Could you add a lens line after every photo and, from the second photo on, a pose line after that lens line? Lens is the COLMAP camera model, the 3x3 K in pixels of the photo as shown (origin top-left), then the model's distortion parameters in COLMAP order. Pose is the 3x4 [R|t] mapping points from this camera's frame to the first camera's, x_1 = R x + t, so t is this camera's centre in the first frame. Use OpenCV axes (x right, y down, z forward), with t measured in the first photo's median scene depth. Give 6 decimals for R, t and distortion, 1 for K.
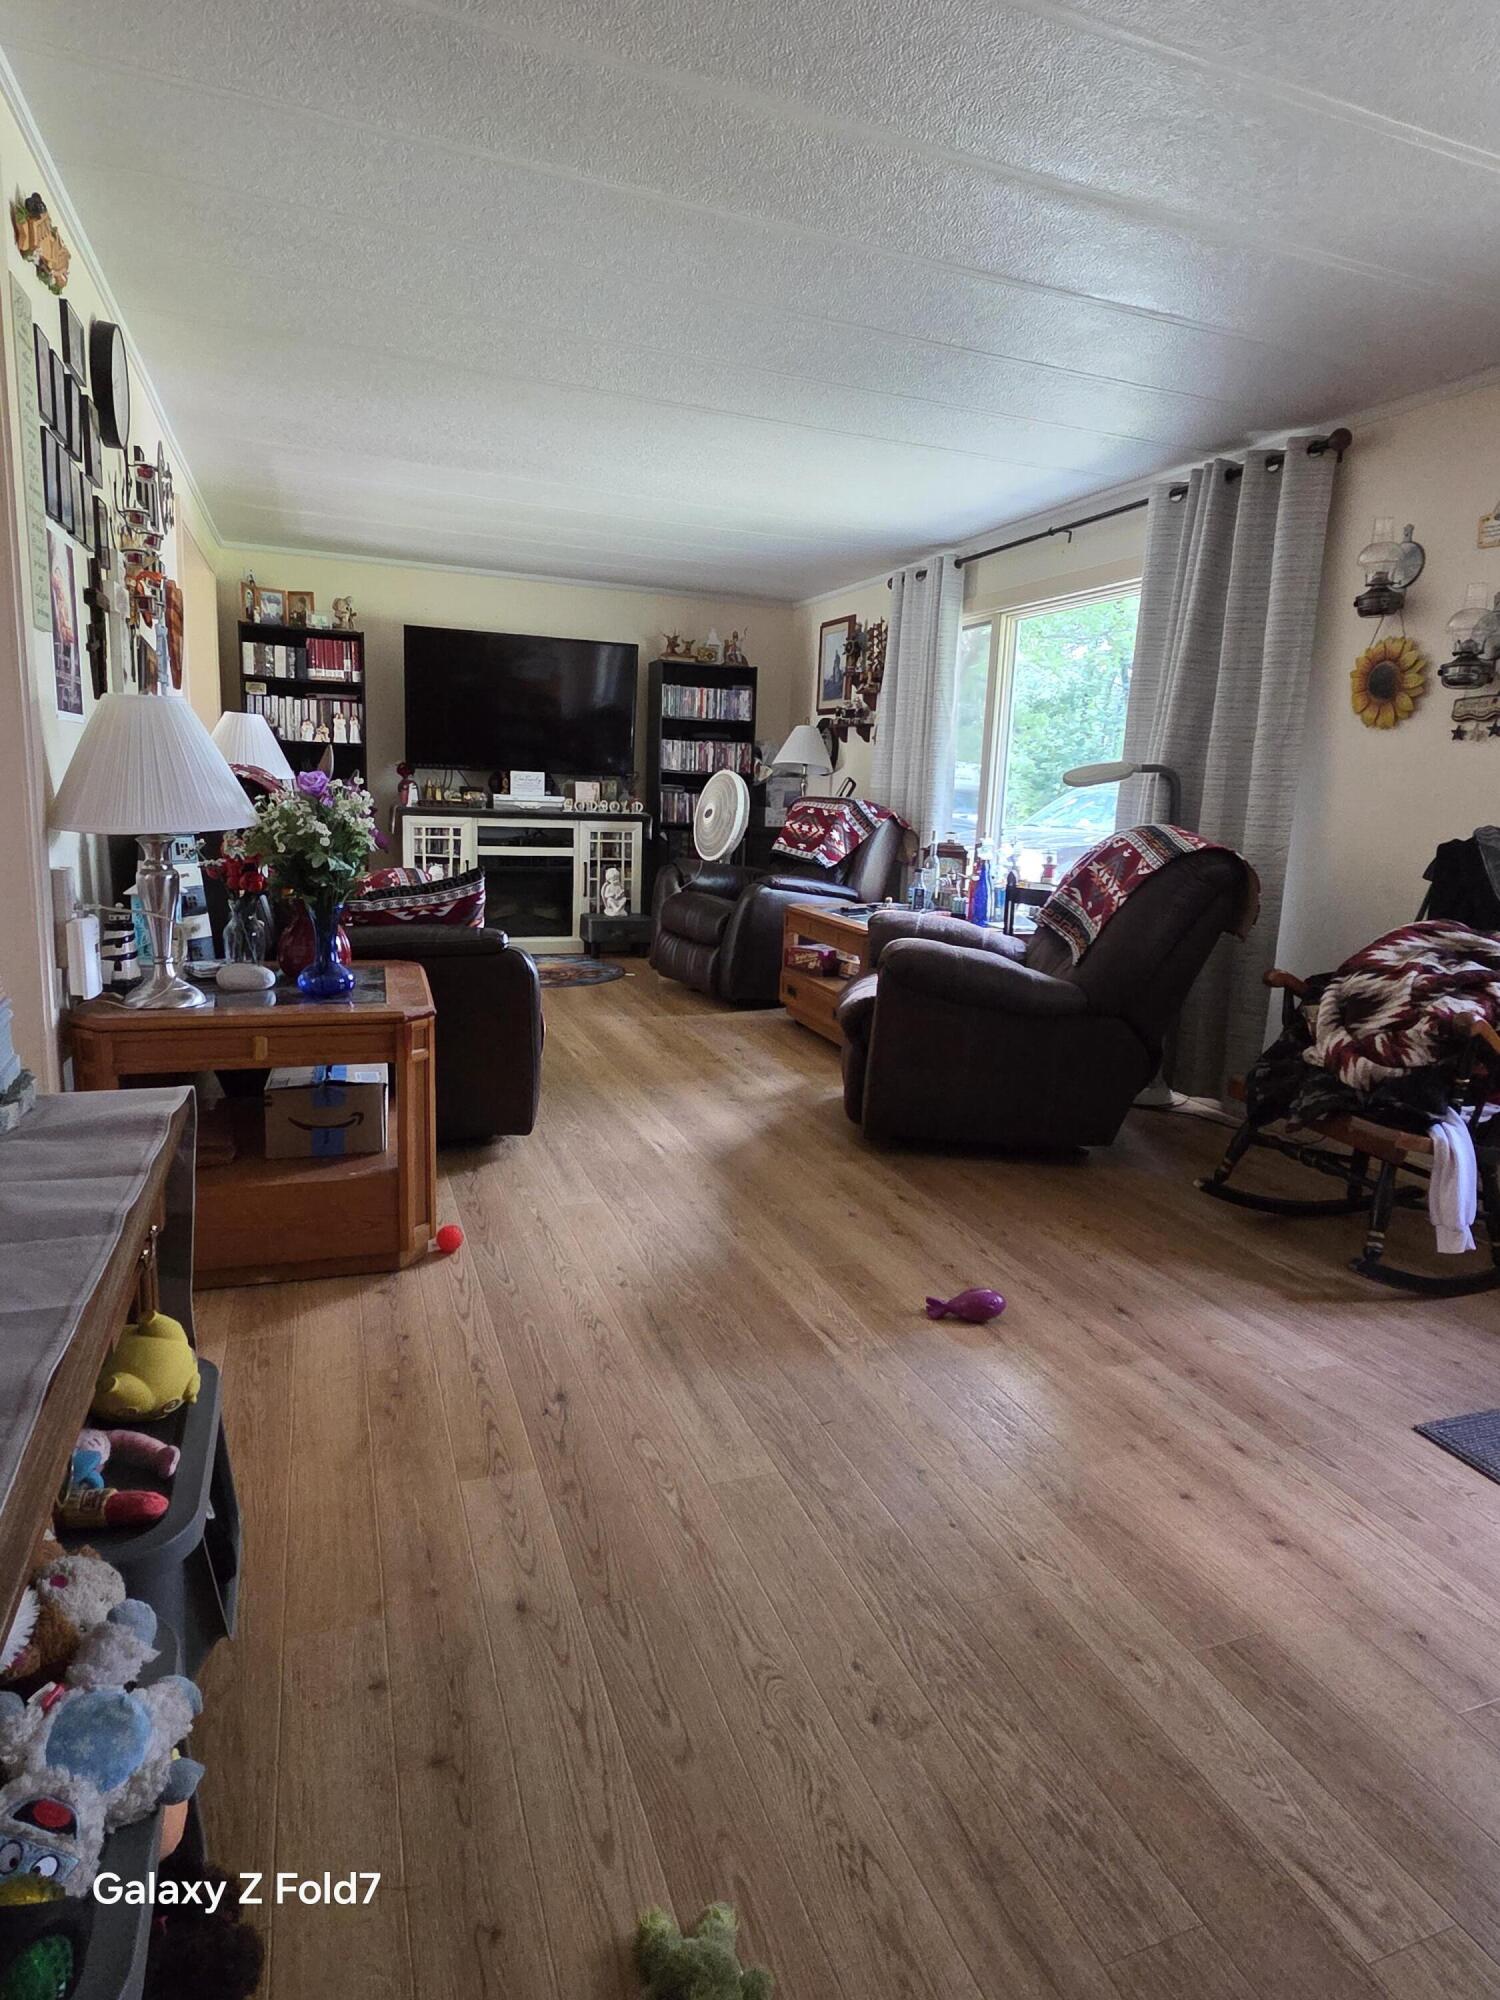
lens RADIAL K [[1121.4, 0, 748.3], [0, 1121.4, 998.5], [0, 0, 1]] dist [0.005428, -0.000958]
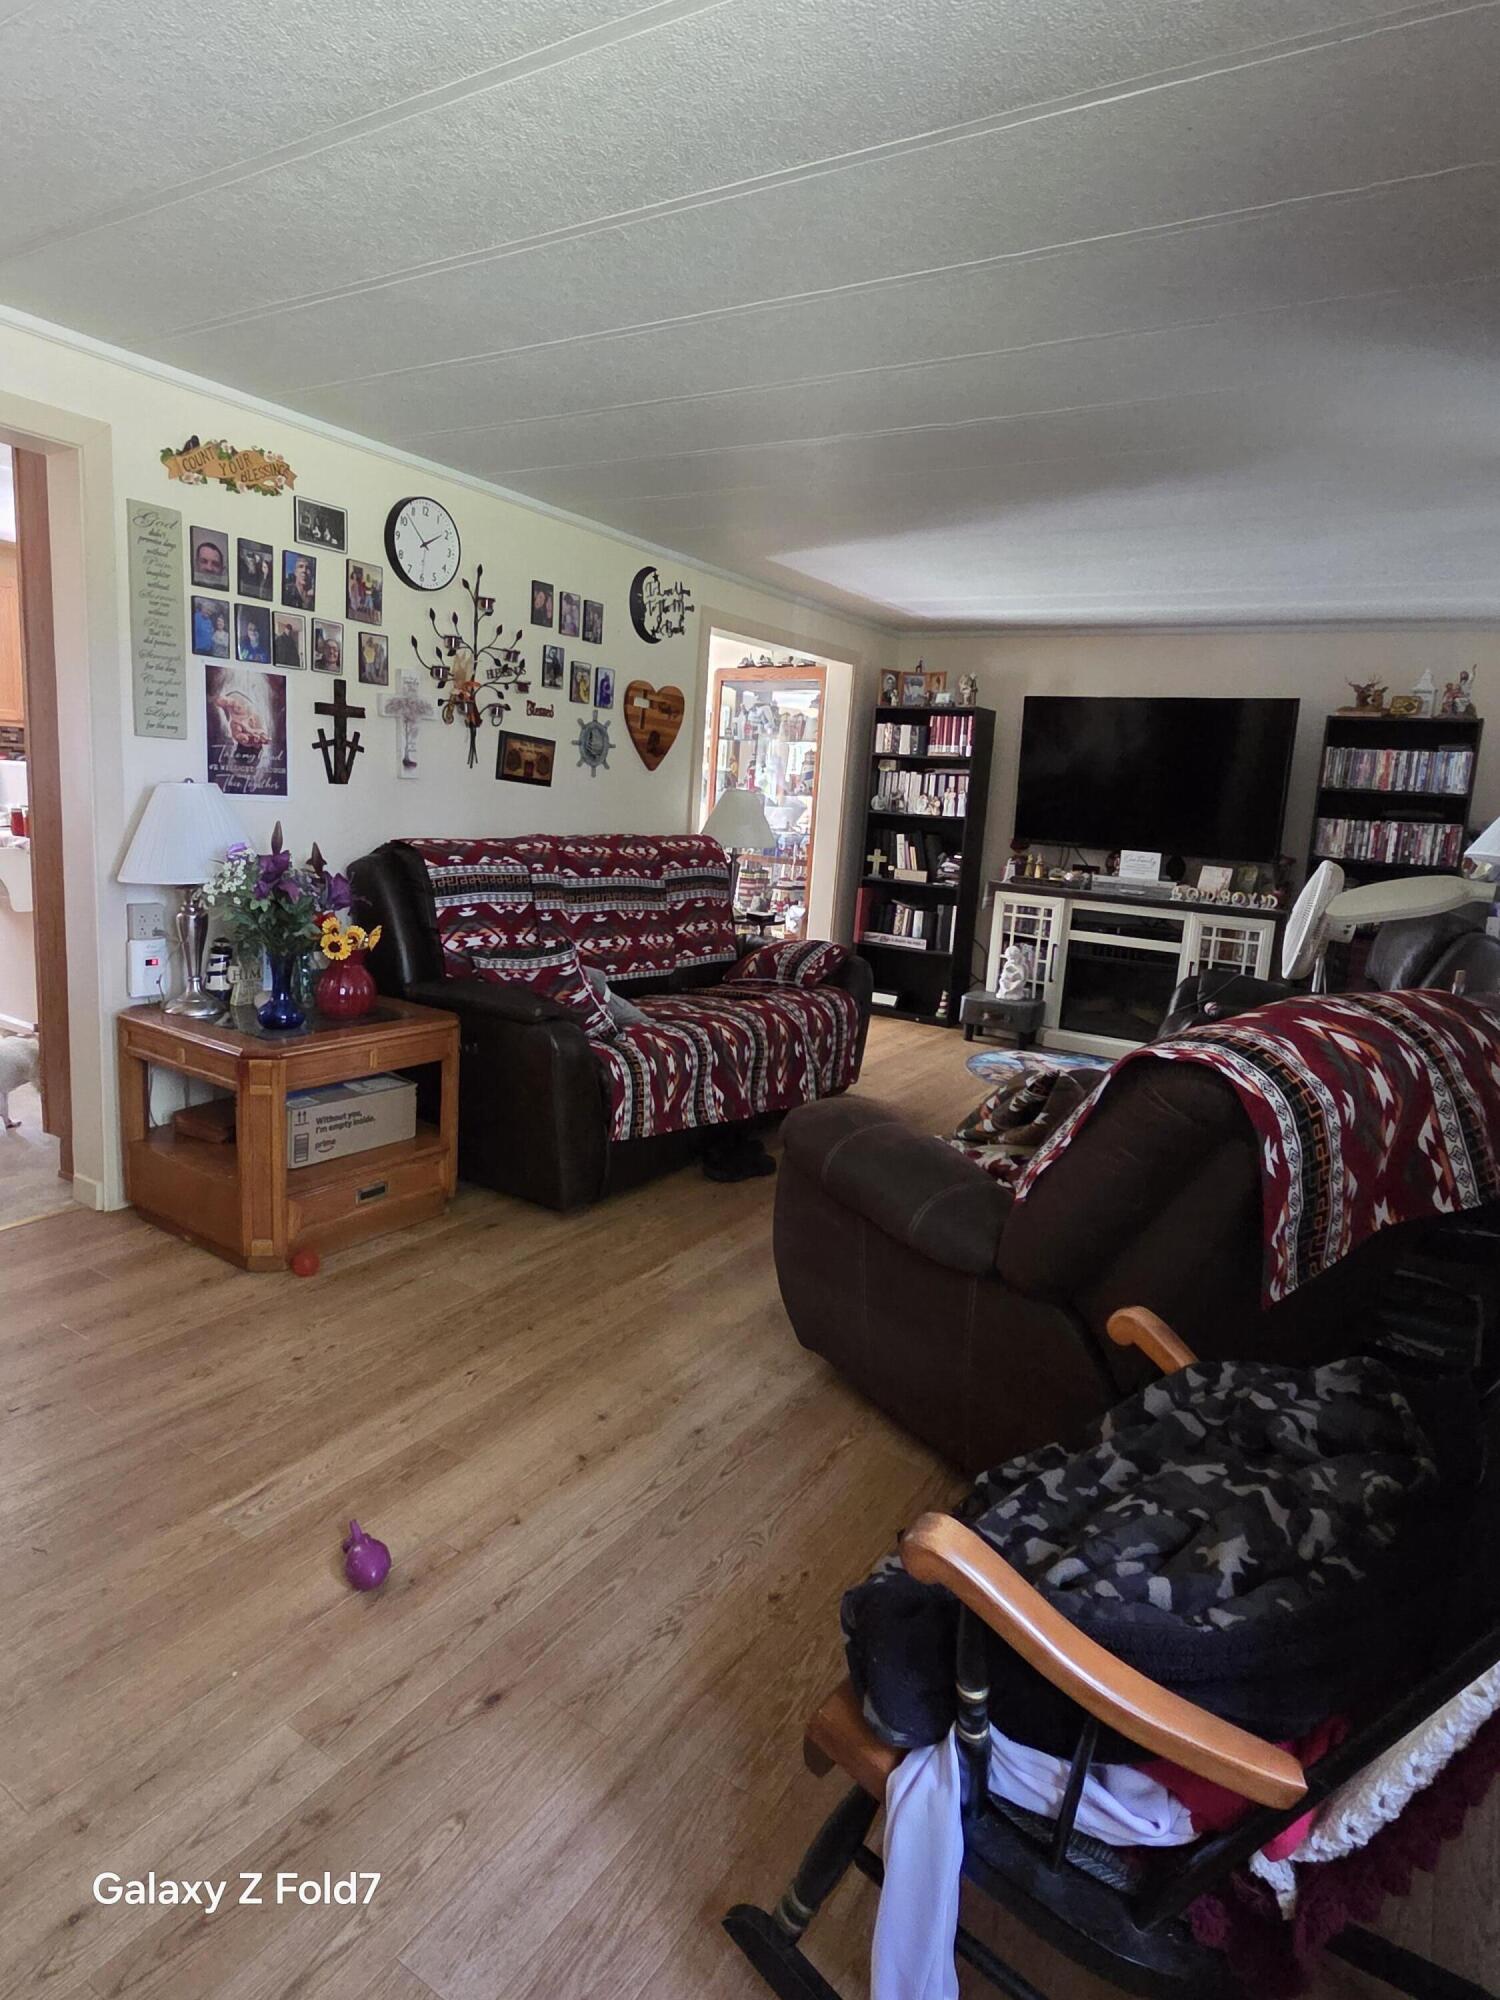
lens RADIAL K [[1121.4, 0, 748.8], [0, 1121.4, 991.5], [0, 0, 1]] dist [0.005428, -0.000958]
pose [[0.600422, 0.138899, -0.787528, 0.330435], [-0.189605, 0.981445, 0.028544, -0.064701], [0.776880, 0.132181, 0.615618, 0.248031]]
